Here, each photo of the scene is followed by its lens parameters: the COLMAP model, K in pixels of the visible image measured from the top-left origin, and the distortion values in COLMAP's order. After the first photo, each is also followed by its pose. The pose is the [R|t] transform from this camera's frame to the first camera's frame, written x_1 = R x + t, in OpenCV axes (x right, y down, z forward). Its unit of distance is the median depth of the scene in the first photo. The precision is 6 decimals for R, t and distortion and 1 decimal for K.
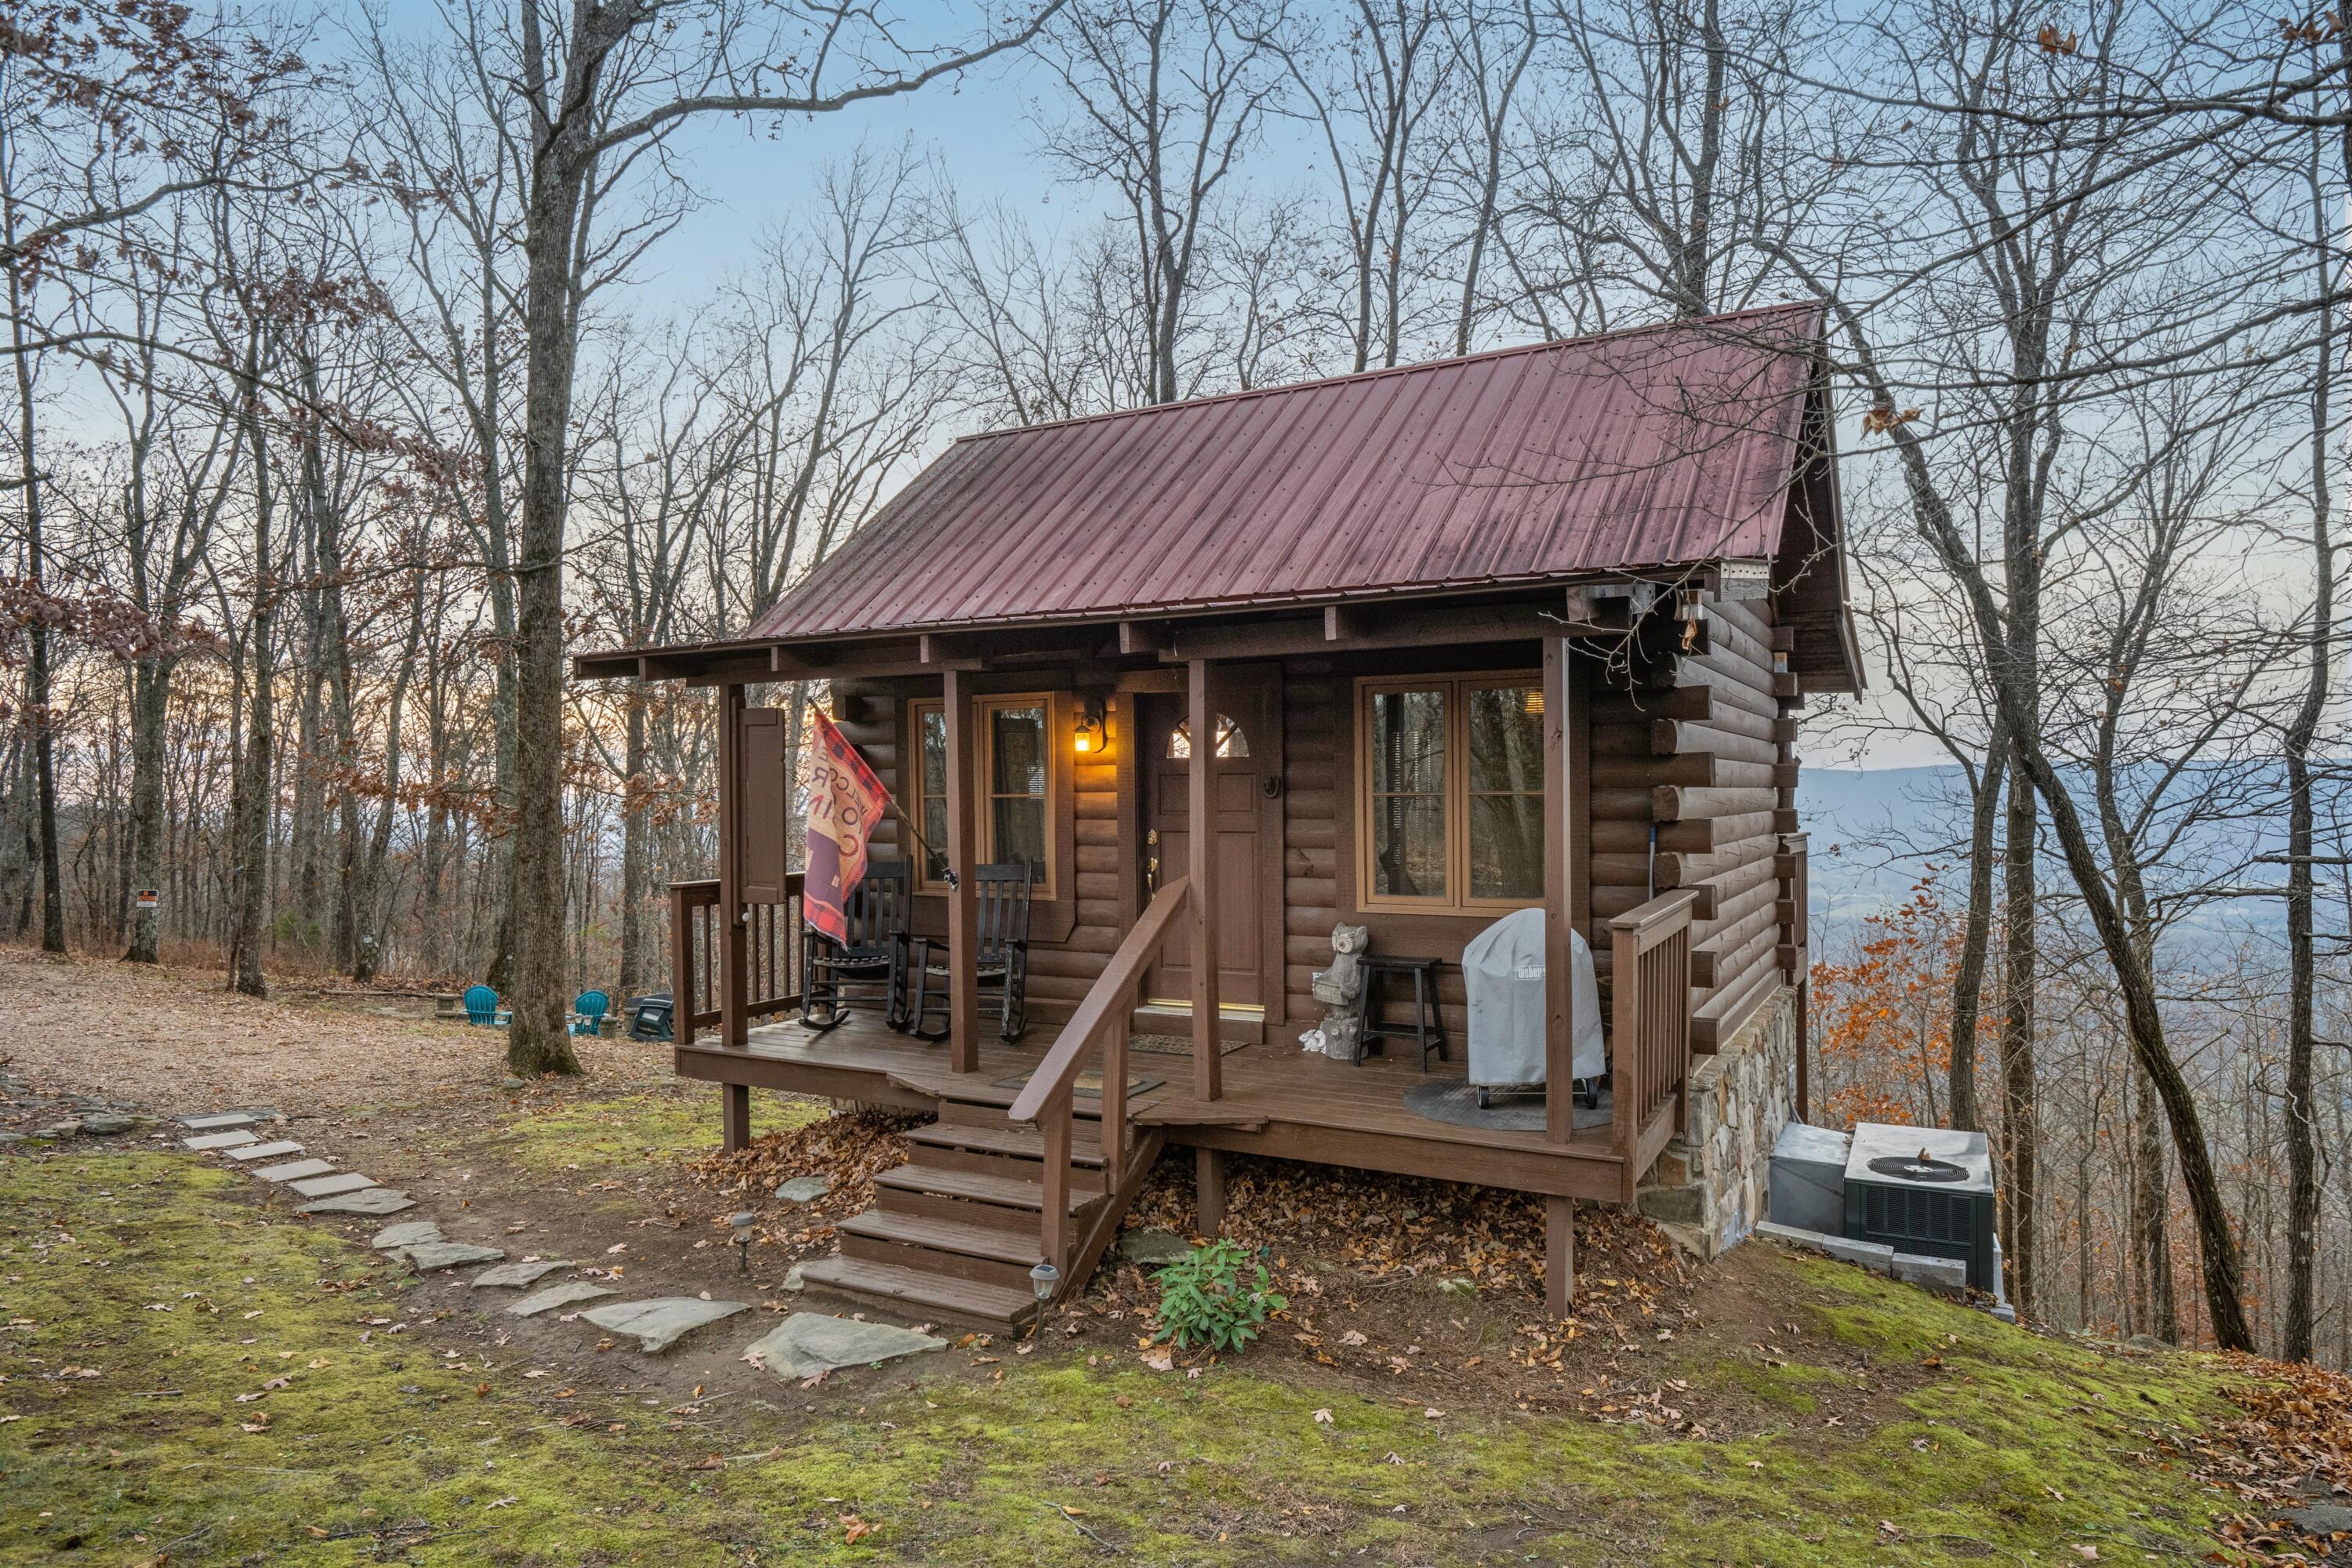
lens RADIAL K [[1455.6, 0, 1178.1], [0, 1455.6, 786.8], [0, 0, 1]] dist [-0.021374, 0.001780]
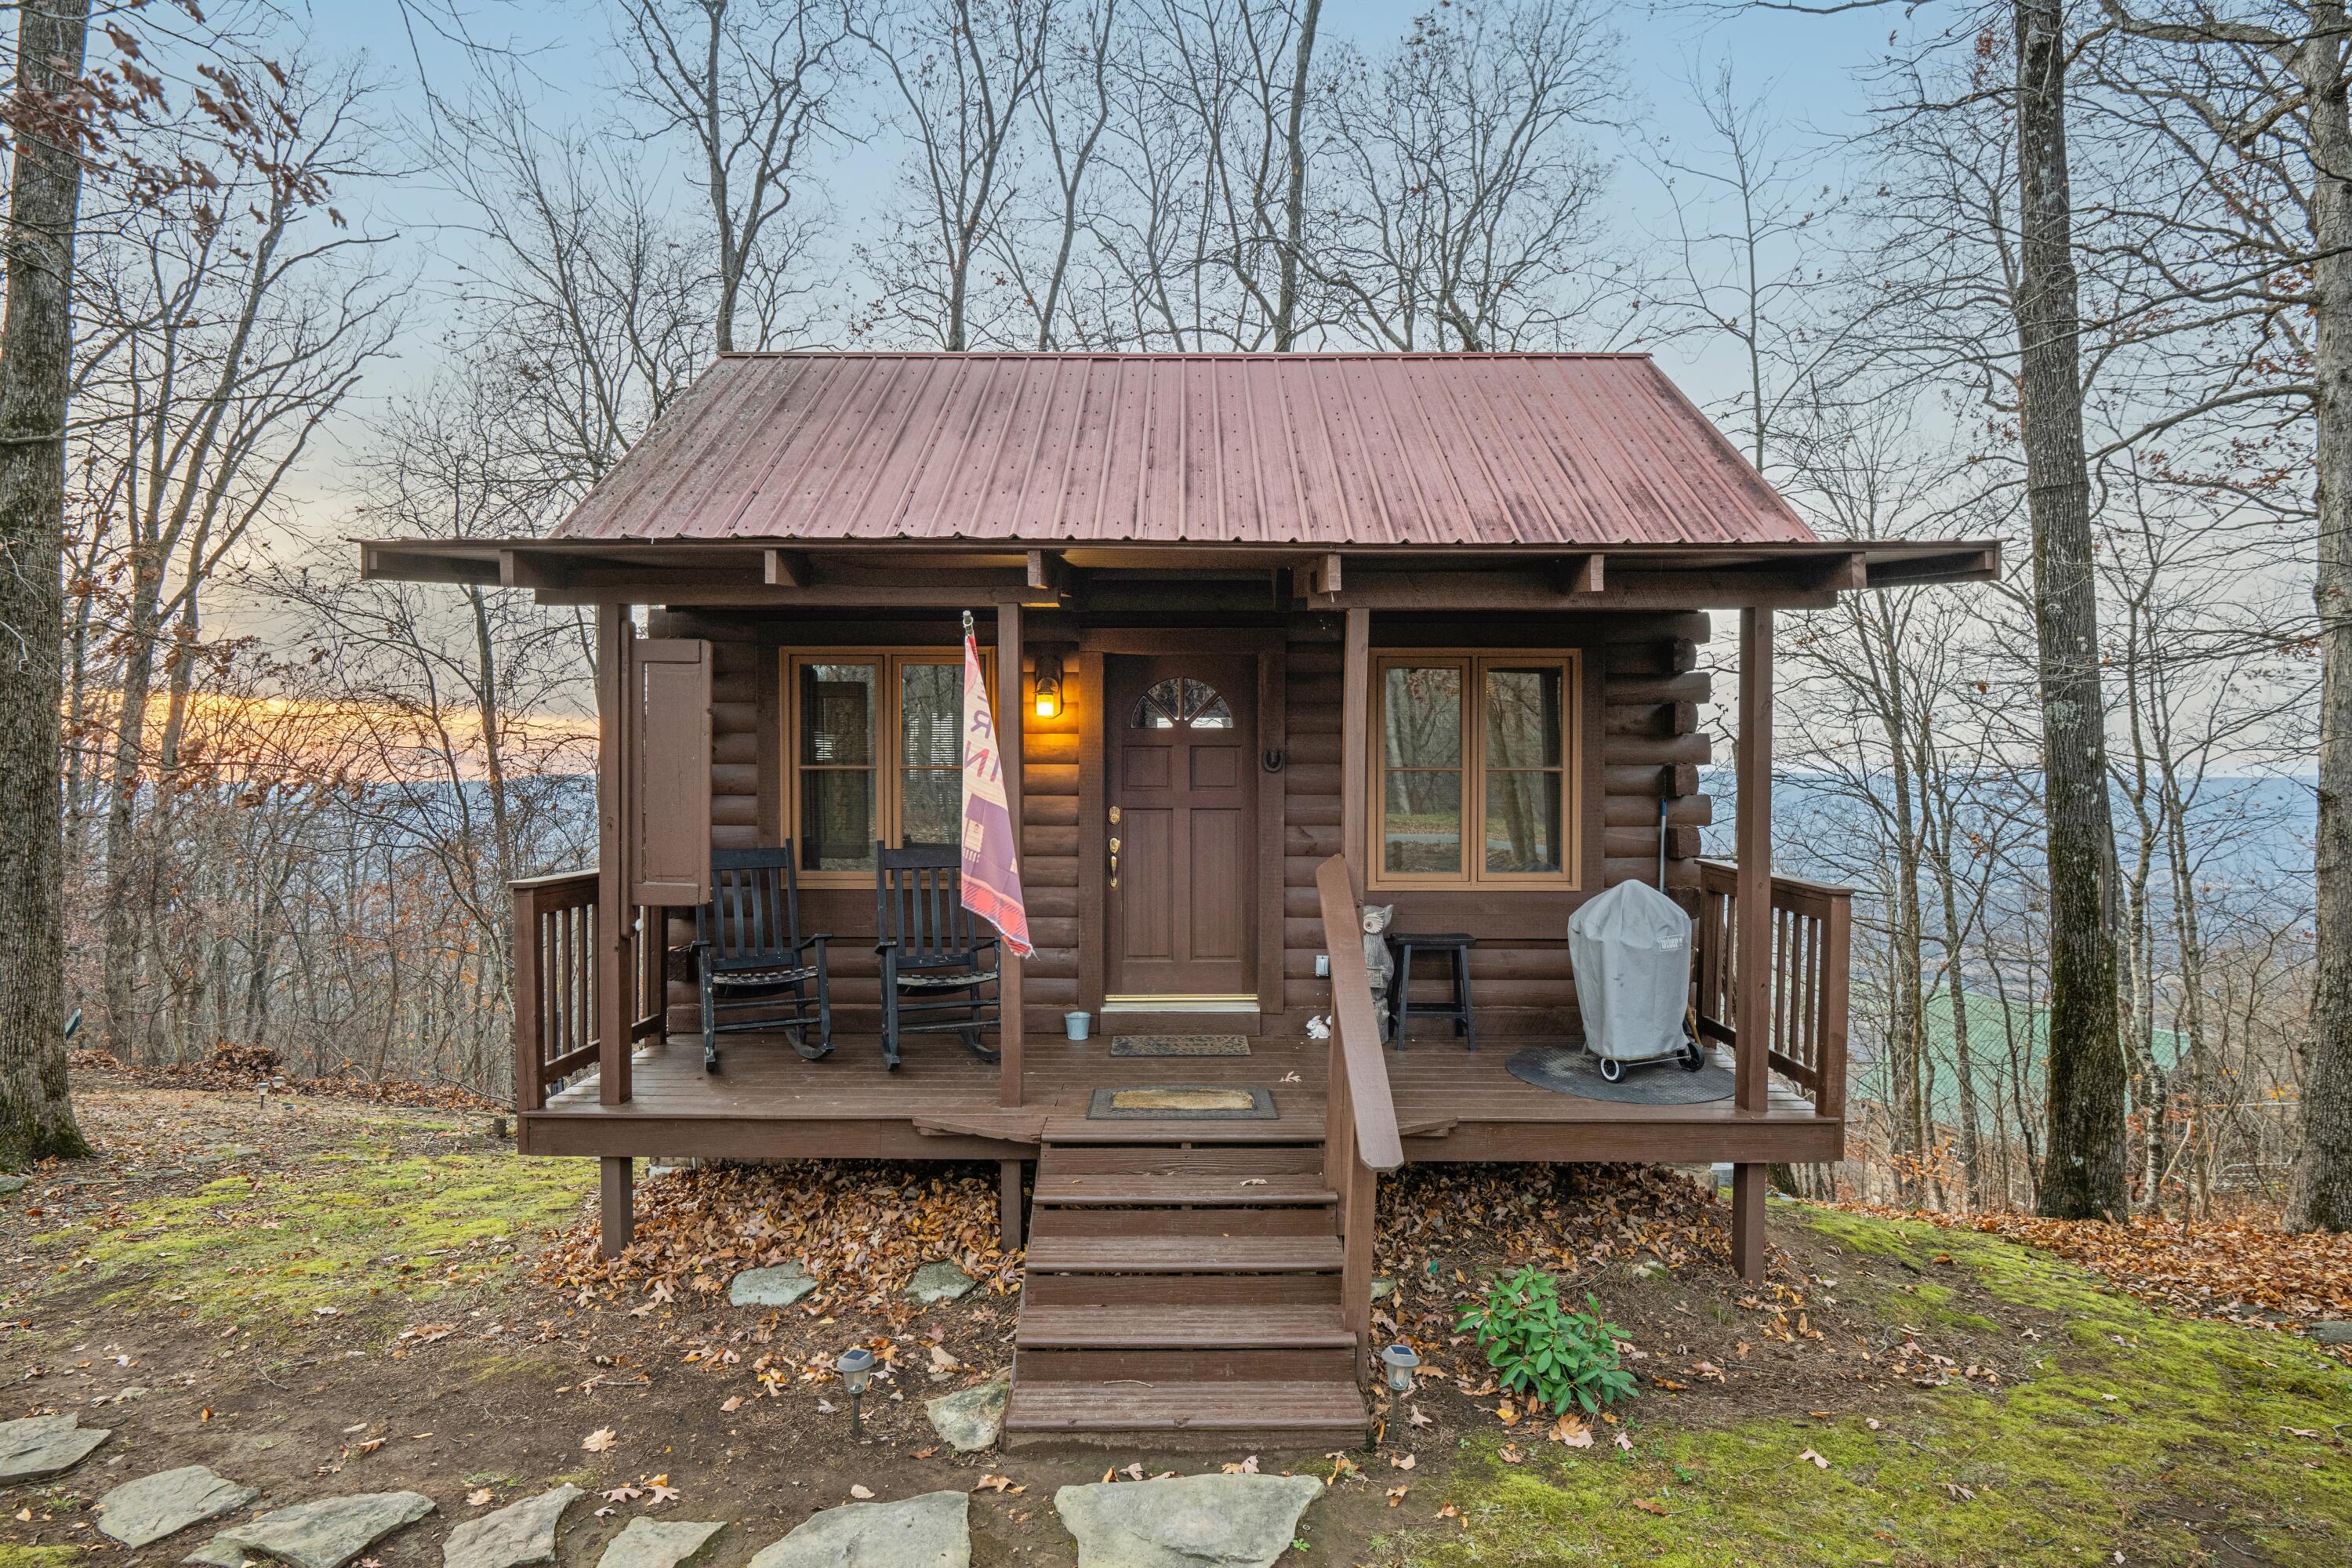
lens RADIAL K [[1218.1, 0, 1175.3], [0, 1218.1, 792.8], [0, 0, 1]] dist [-0.019857, -0.001361]
pose [[0.870166, 0.008310, 0.492689, -0.389774], [-0.009514, 0.999955, -0.000063, 0.022461], [-0.492668, -0.004633, 0.870205, 0.363177]]
